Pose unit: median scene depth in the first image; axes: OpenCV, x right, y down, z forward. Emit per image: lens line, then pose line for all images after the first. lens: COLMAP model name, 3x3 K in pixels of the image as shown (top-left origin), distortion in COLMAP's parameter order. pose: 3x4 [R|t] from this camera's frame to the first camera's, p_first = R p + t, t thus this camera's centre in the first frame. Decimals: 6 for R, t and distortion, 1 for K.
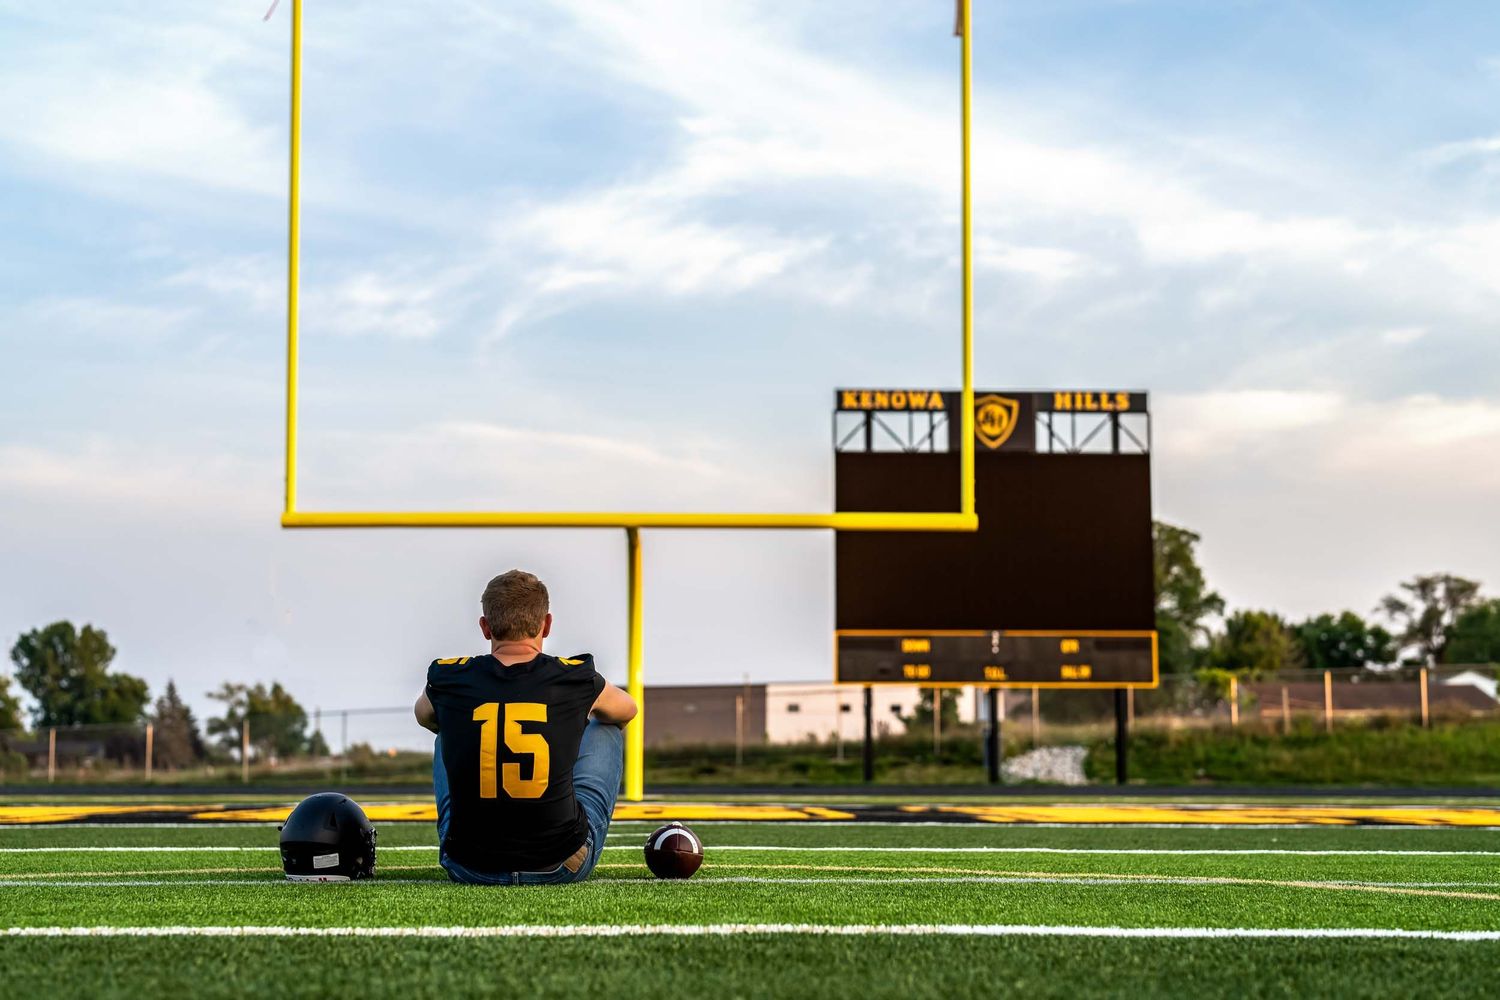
lens RADIAL K [[2160.8, 0, 750.0], [0, 2160.8, 500.0], [0, 0, 1]] dist [-0.029959, 0.019537]
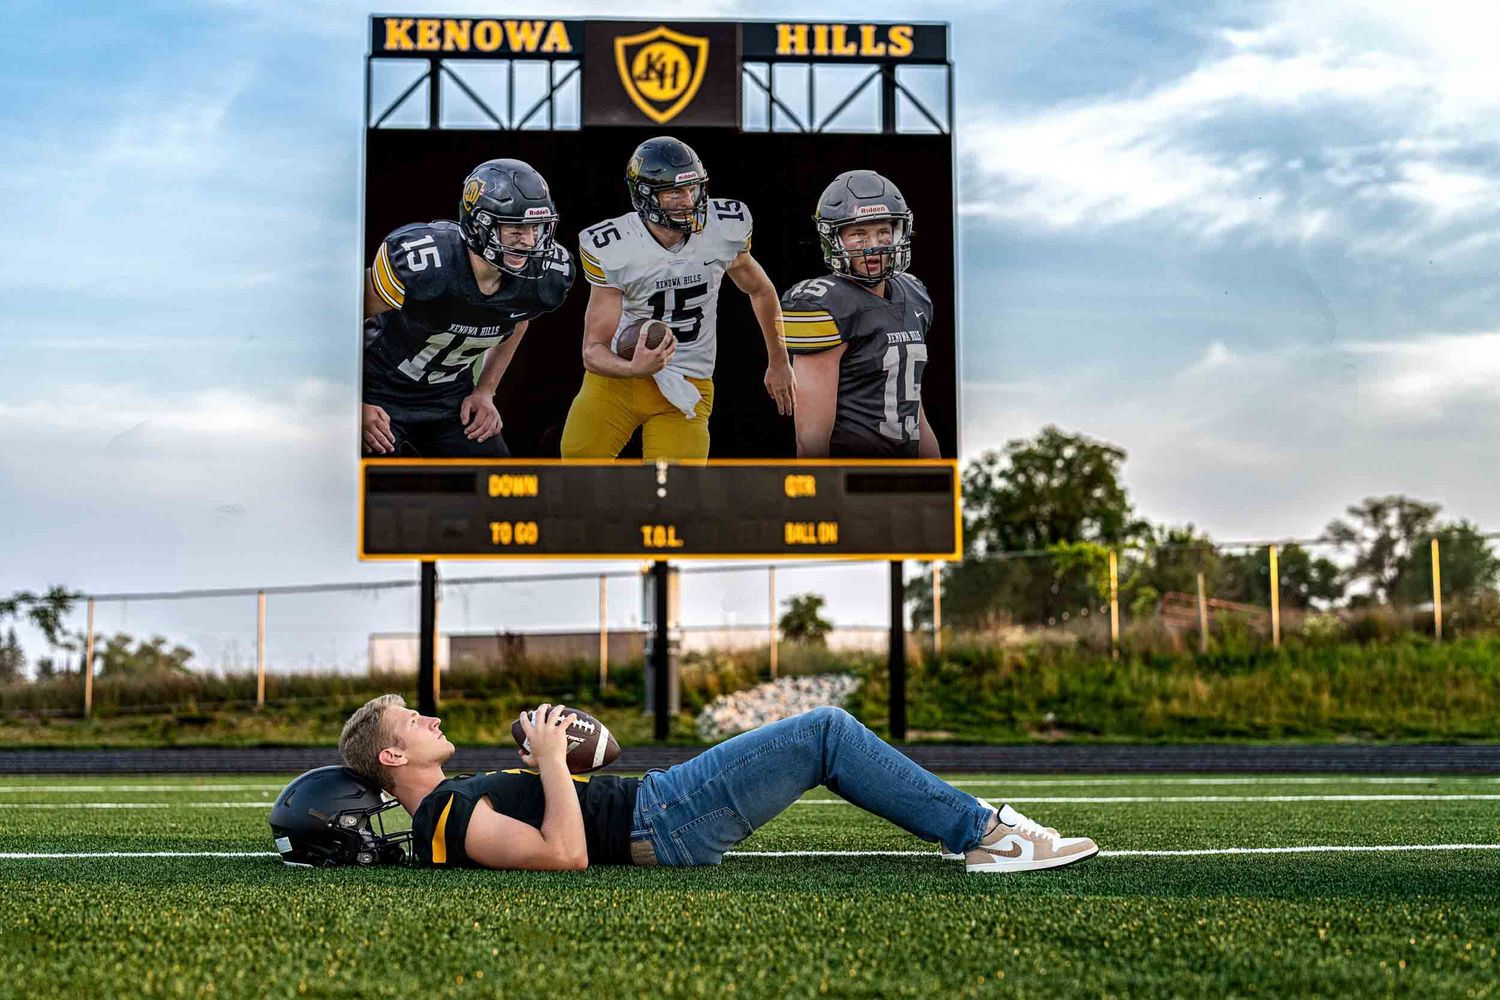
lens RADIAL K [[2167.5, 0, 750.0], [0, 2167.5, 500.0], [0, 0, 1]] dist [-0.047388, -0.040366]
pose [[0.999635, -0.004404, 0.026660, 0.117317], [0.003821, 0.999753, 0.021877, 0.057504], [-0.026749, -0.021768, 0.999405, 0.444395]]
